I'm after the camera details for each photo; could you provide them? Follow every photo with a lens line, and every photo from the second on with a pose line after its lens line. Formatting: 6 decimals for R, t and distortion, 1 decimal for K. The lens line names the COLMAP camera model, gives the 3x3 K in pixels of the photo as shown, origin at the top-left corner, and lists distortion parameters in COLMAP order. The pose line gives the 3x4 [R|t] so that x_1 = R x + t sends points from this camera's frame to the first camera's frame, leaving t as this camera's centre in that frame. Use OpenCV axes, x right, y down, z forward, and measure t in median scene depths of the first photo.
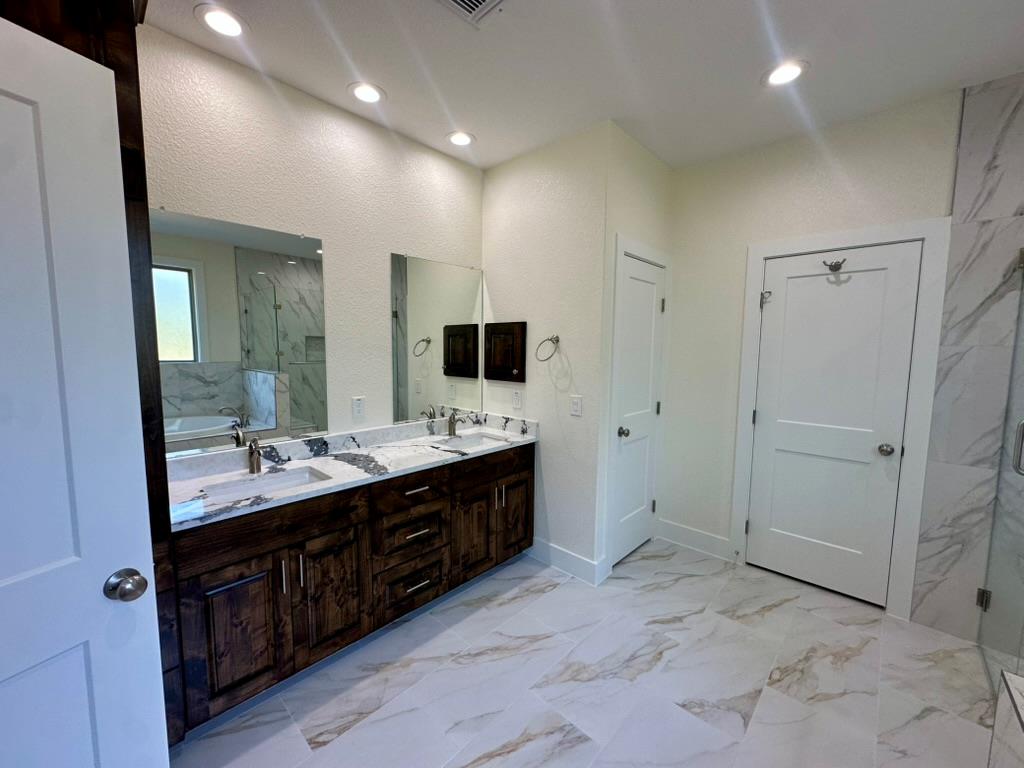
lens RADIAL K [[410.3, 0, 511.0], [0, 410.3, 384.0], [0, 0, 1]] dist [-0.002155, 0.000349]
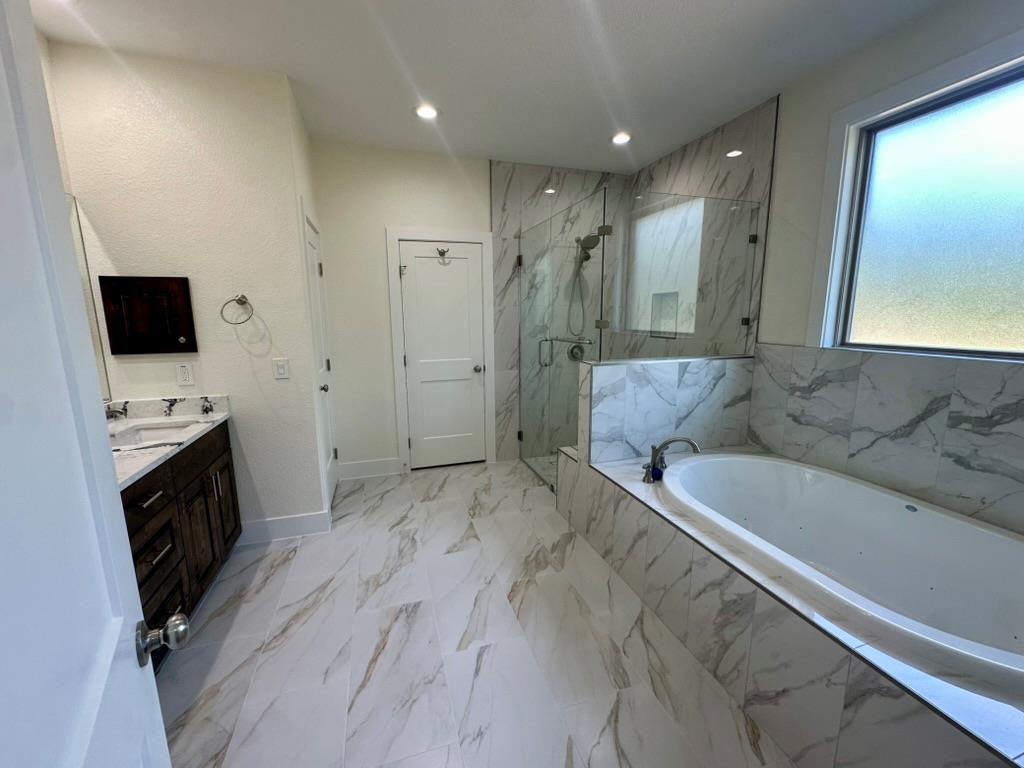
lens RADIAL K [[410.3, 0, 509.6], [0, 410.3, 384.3], [0, 0, 1]] dist [-0.002155, 0.000349]
pose [[0.489074, -0.161606, 0.857141, -0.470195], [0.092122, 0.986761, 0.133481, 0.010170], [-0.867364, 0.013679, 0.497486, 0.049543]]
